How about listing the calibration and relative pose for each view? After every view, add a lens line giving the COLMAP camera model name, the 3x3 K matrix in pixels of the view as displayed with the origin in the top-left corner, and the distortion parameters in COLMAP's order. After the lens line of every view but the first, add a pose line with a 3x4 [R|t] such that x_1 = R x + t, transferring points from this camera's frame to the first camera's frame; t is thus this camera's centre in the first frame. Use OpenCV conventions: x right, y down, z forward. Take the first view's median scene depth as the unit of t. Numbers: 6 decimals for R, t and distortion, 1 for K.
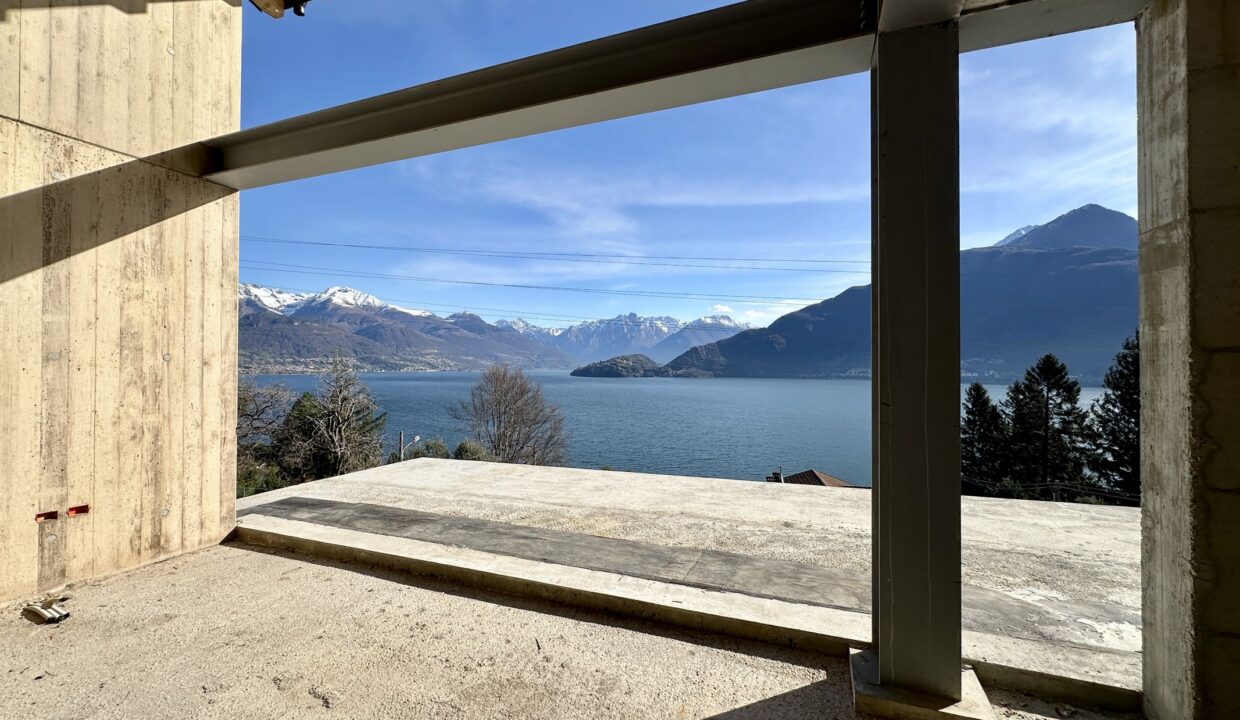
lens RADIAL K [[506.3, 0, 616.5], [0, 506.3, 359.0], [0, 0, 1]] dist [0.003096, 0.000227]
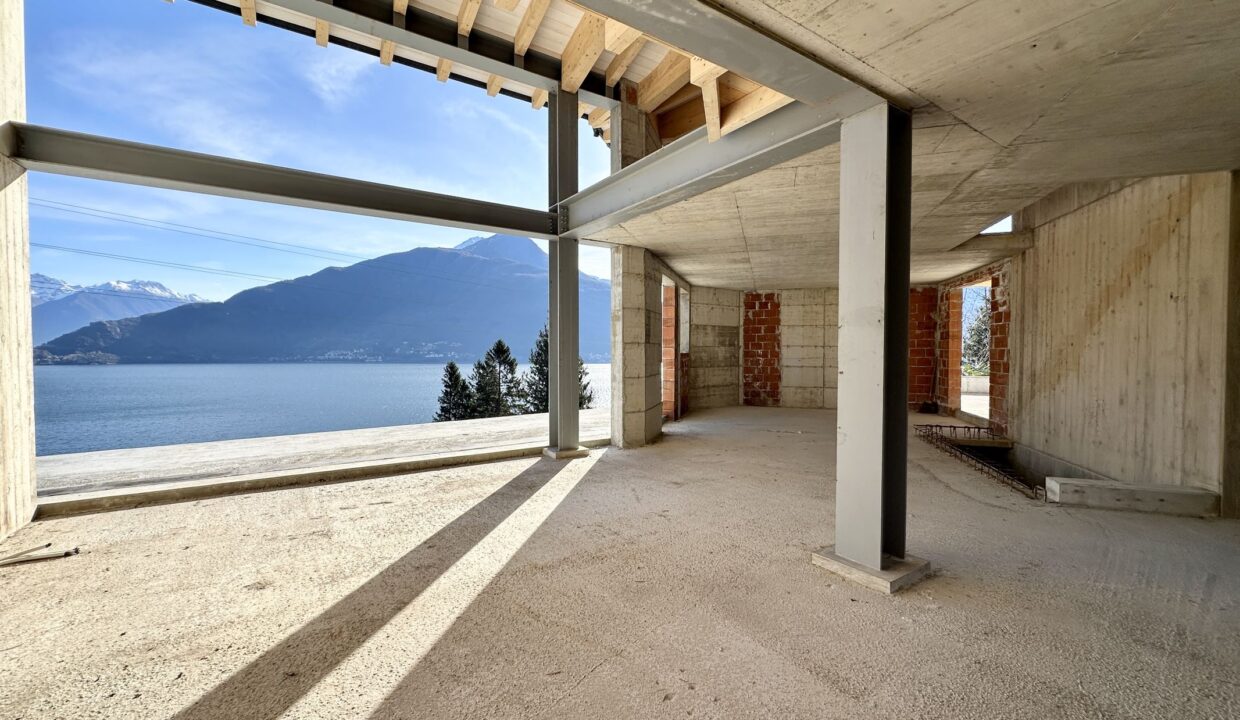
lens RADIAL K [[506.3, 0, 620.5], [0, 506.3, 361.6], [0, 0, 1]] dist [0.003096, 0.000227]
pose [[0.570163, -0.022591, 0.821221, -0.090016], [-0.010070, 0.999355, 0.034482, -0.000494], [-0.821470, -0.027930, 0.569567, -0.052462]]
